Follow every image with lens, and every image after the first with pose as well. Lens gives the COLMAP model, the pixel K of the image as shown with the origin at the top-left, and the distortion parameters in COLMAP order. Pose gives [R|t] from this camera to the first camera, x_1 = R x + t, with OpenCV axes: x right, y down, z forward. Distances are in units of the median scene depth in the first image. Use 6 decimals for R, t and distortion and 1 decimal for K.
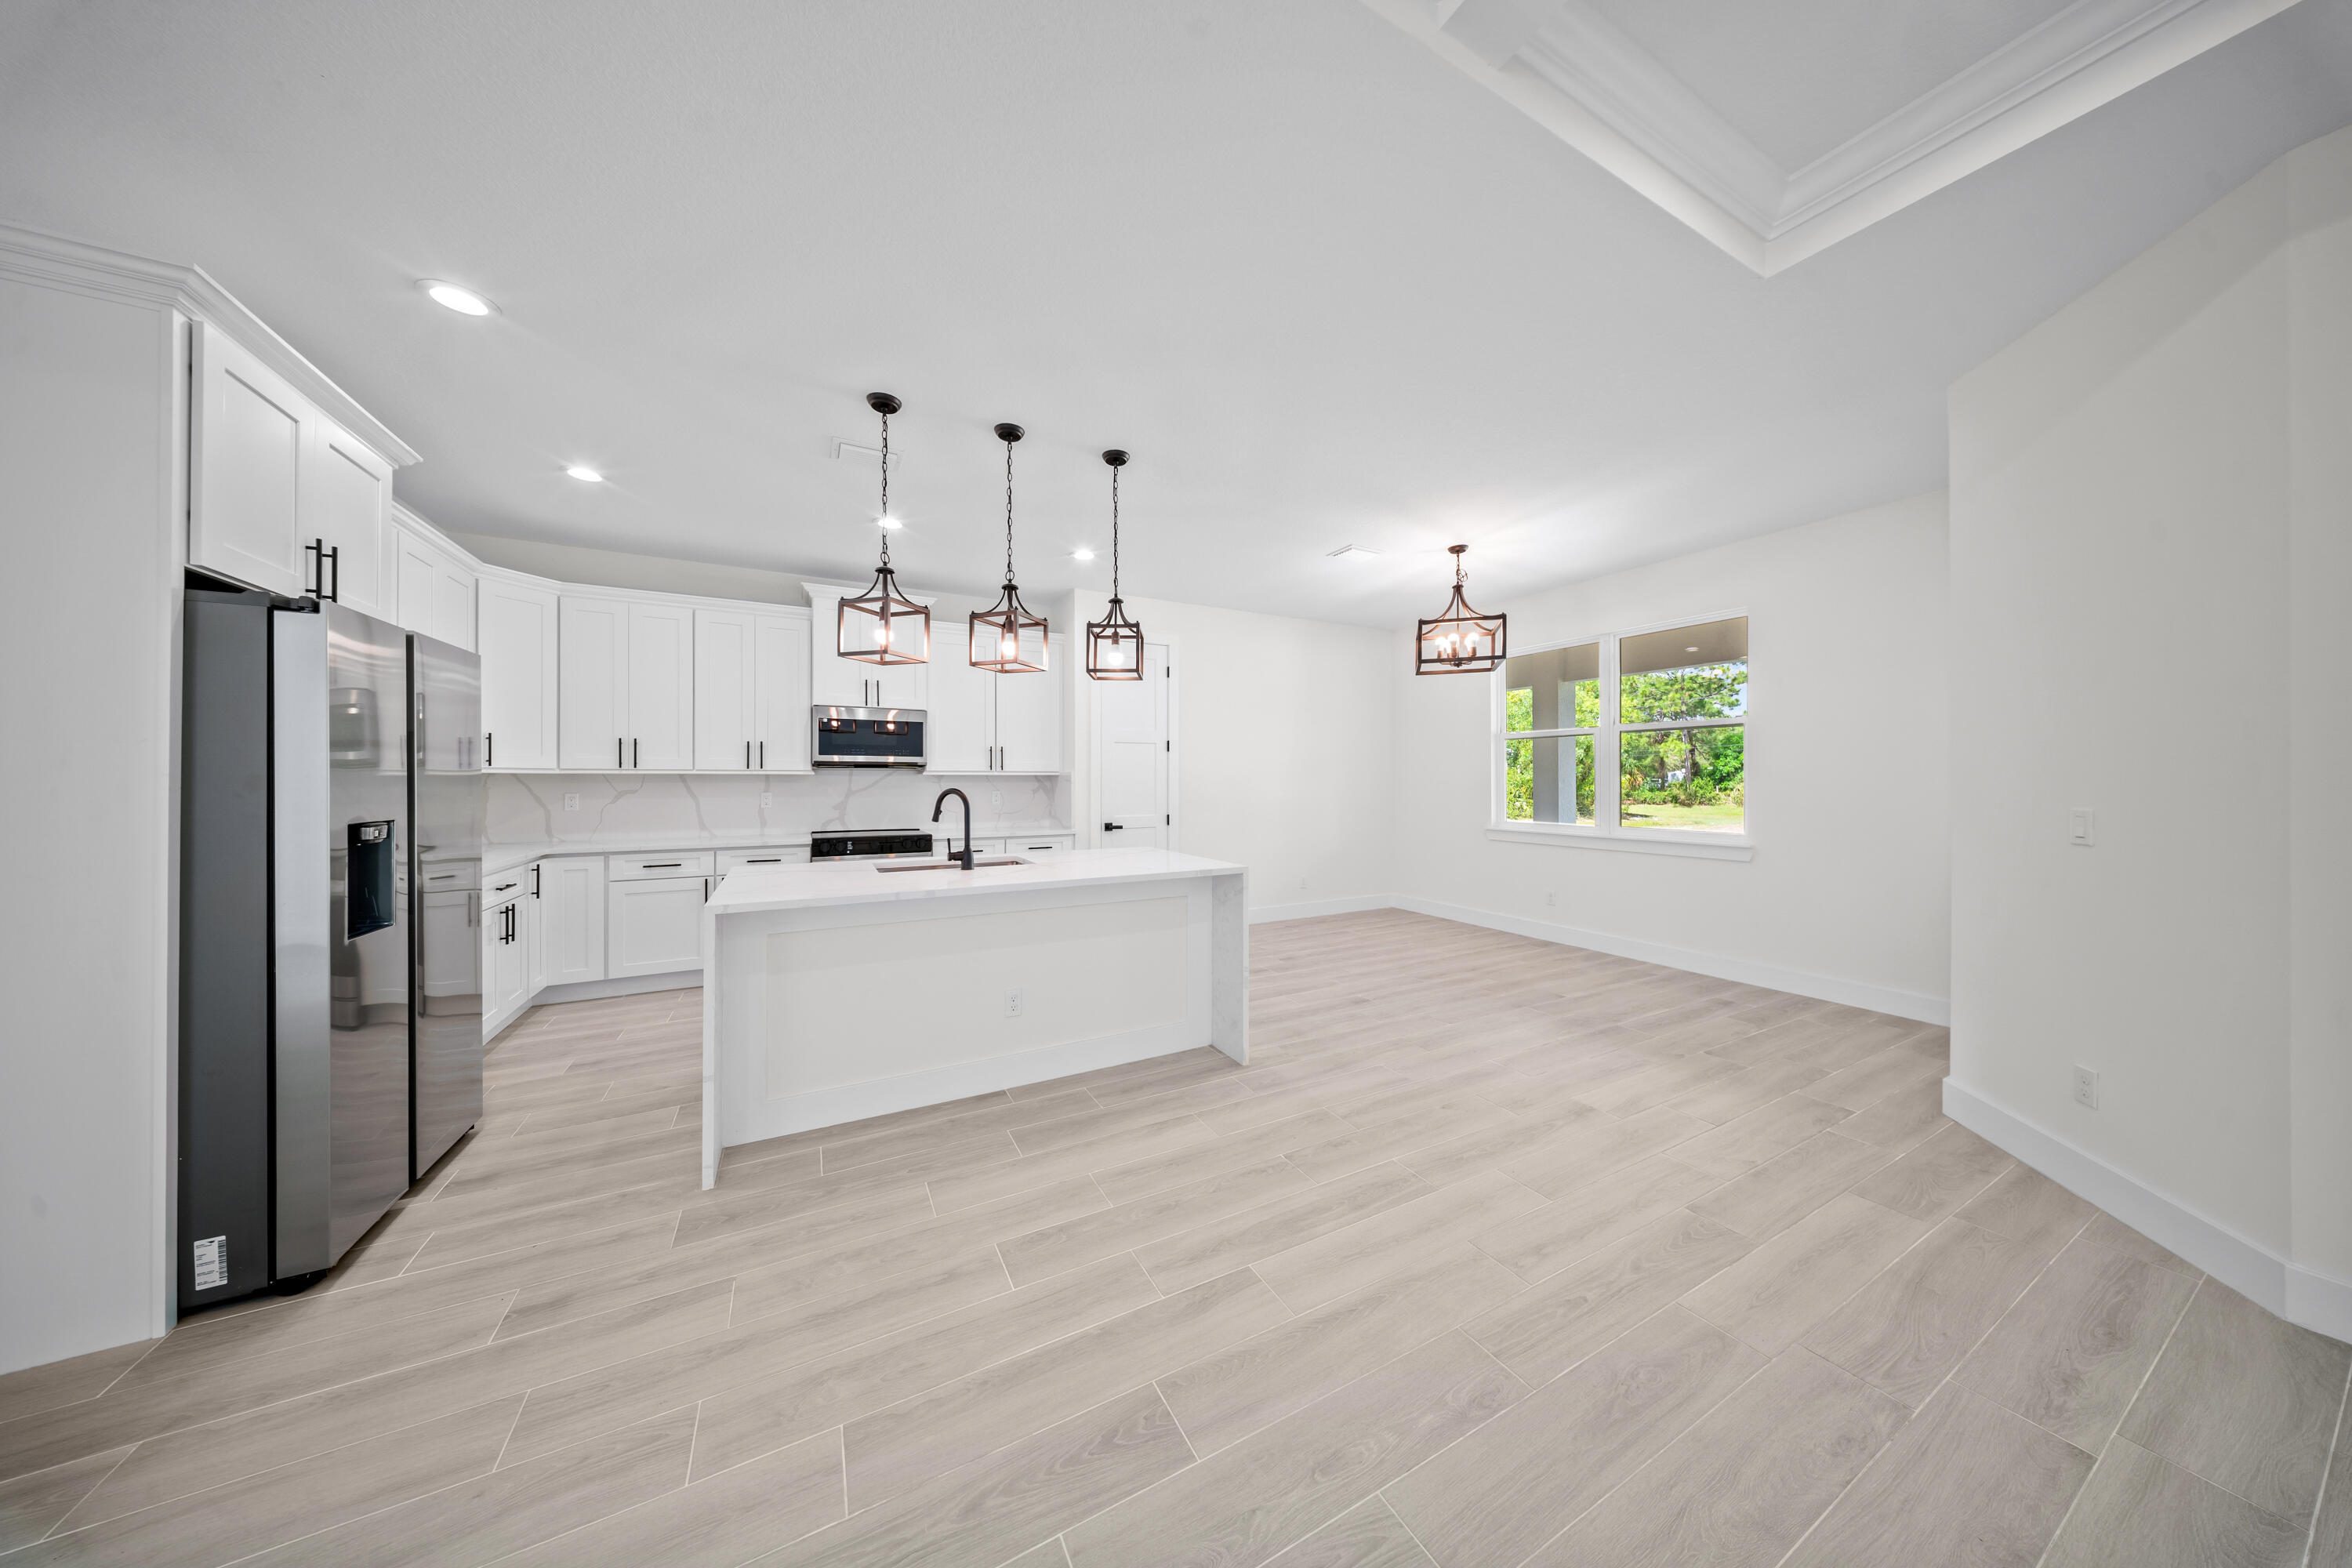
lens RADIAL K [[693.0, 0, 1173.7], [0, 693.0, 776.3], [0, 0, 1]] dist [0.010152, -0.001544]
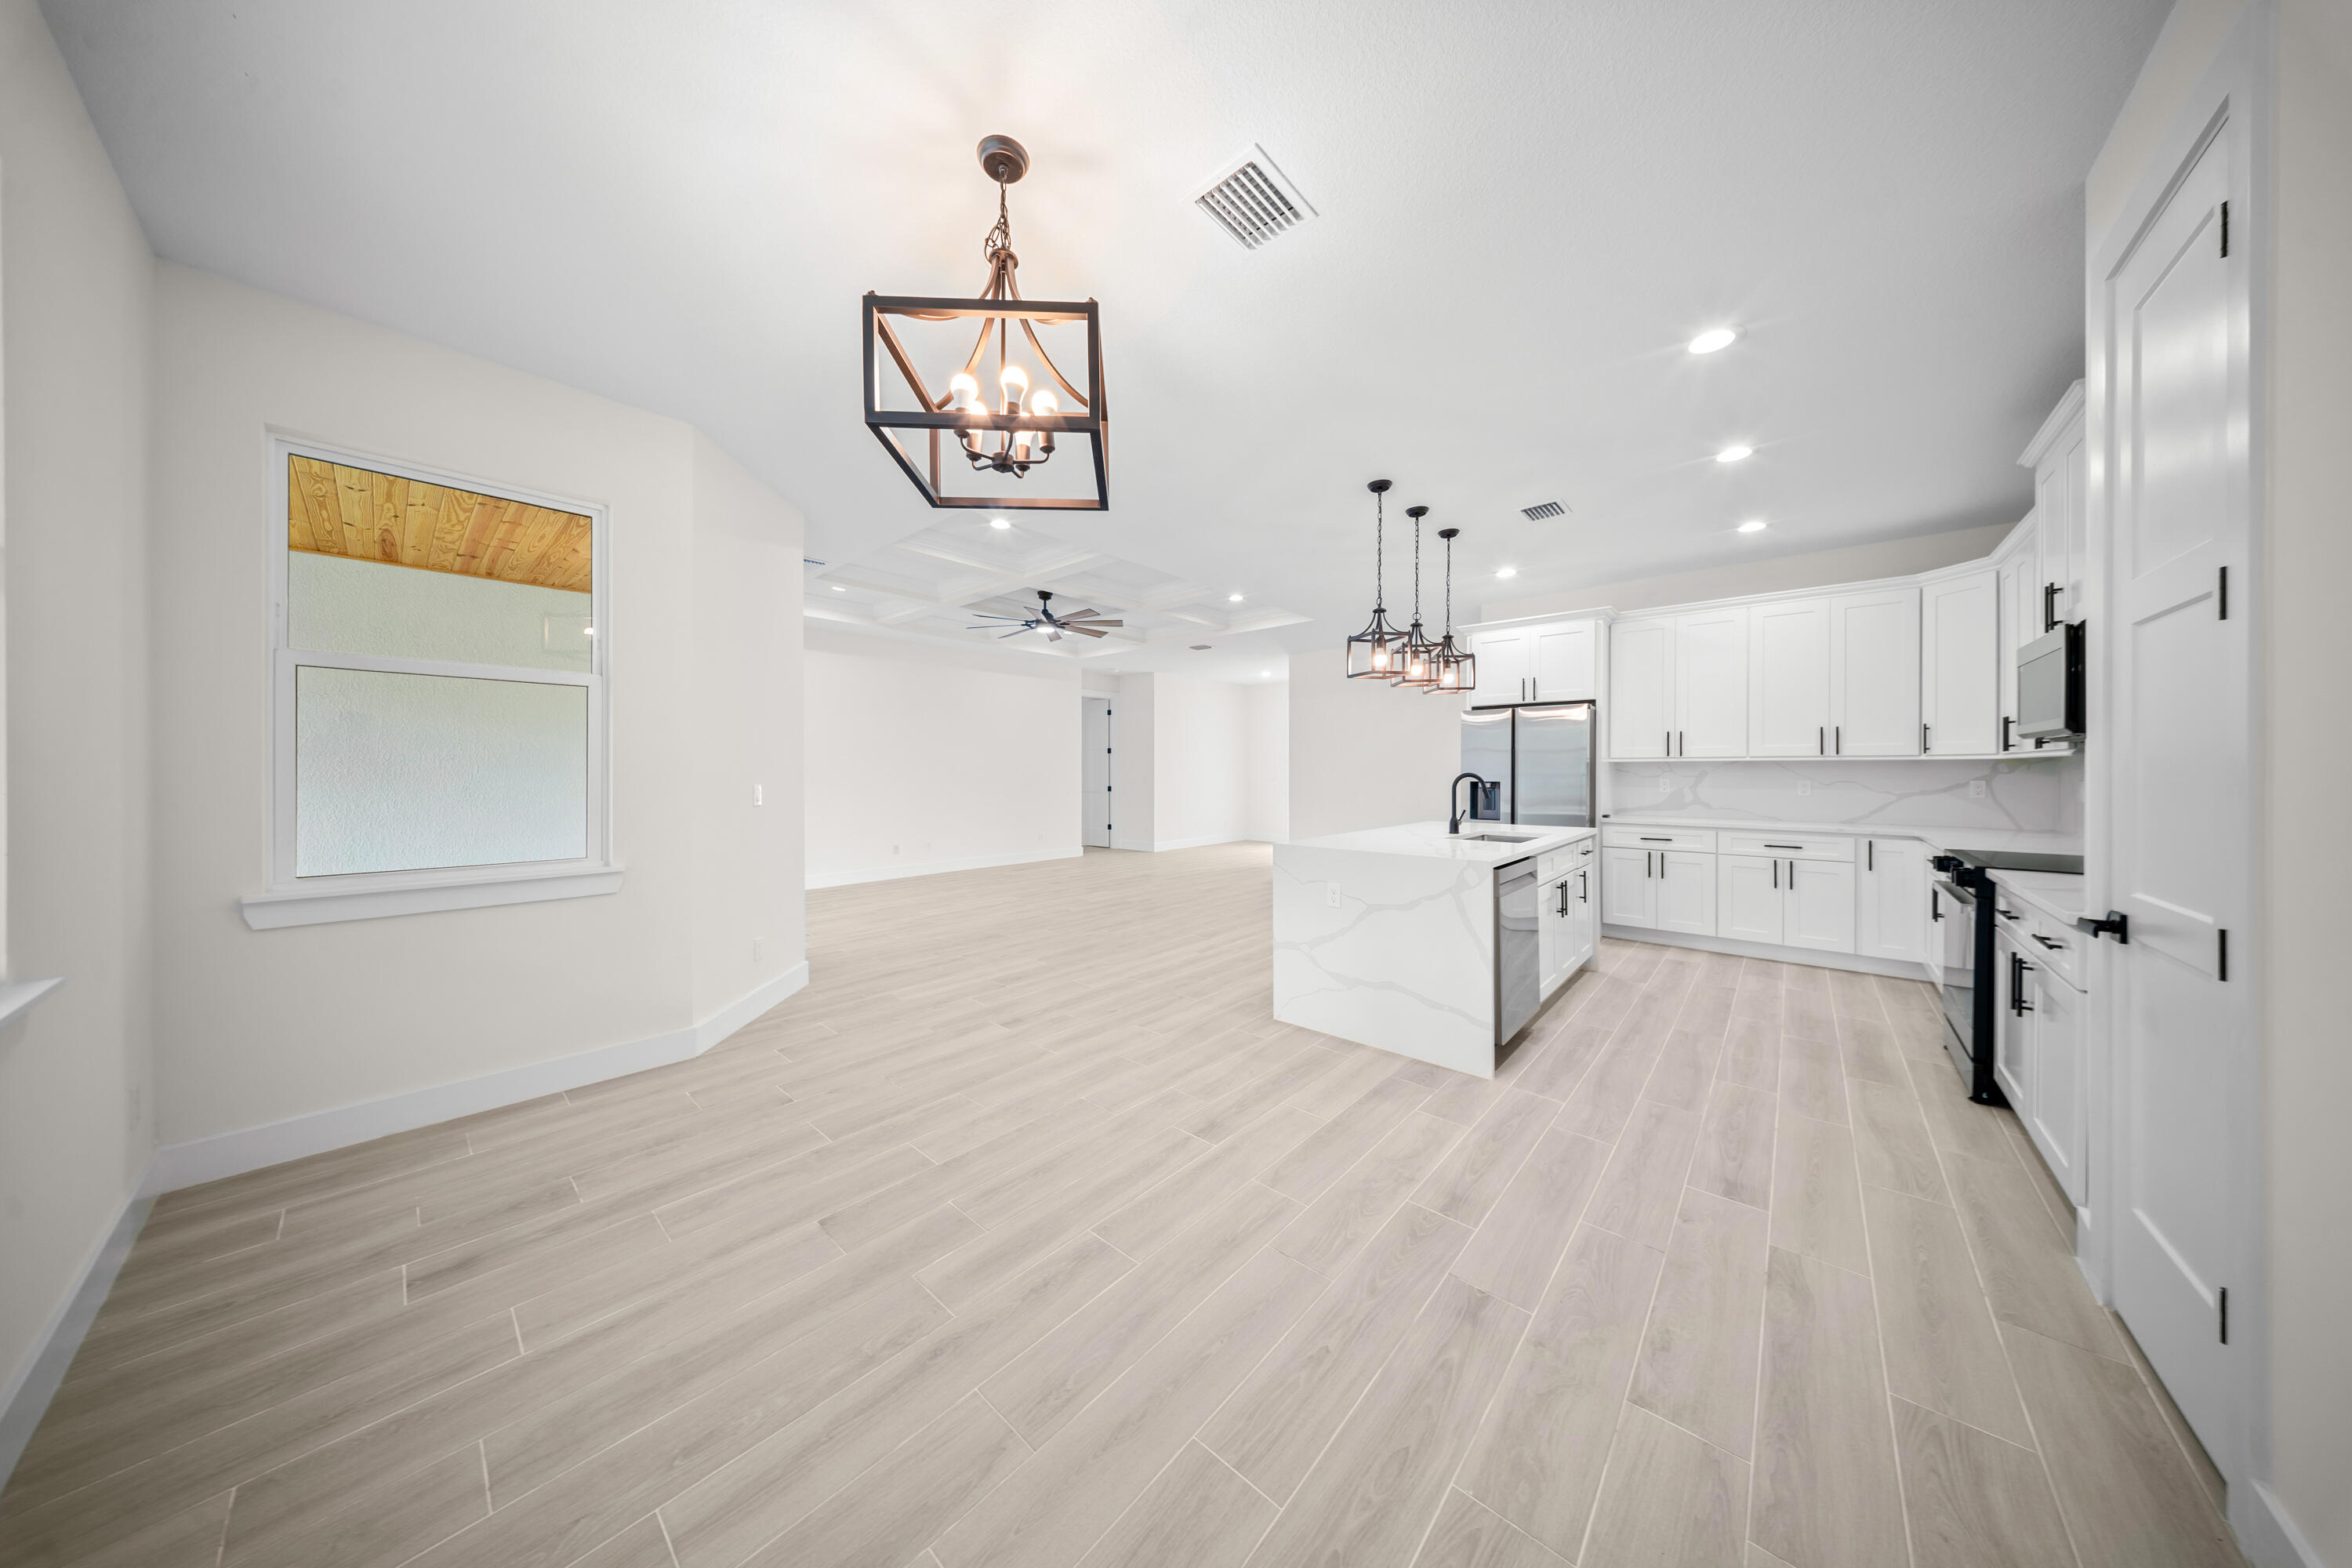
lens RADIAL K [[695.5, 0, 1172.5], [0, 695.5, 771.5], [0, 0, 1]] dist [0.001222, 0.000013]
pose [[-0.936166, 0.001892, -0.351554, 0.512591], [0.001645, 0.999998, 0.001000, 0.010874], [0.351555, 0.000358, -0.936167, 1.557700]]
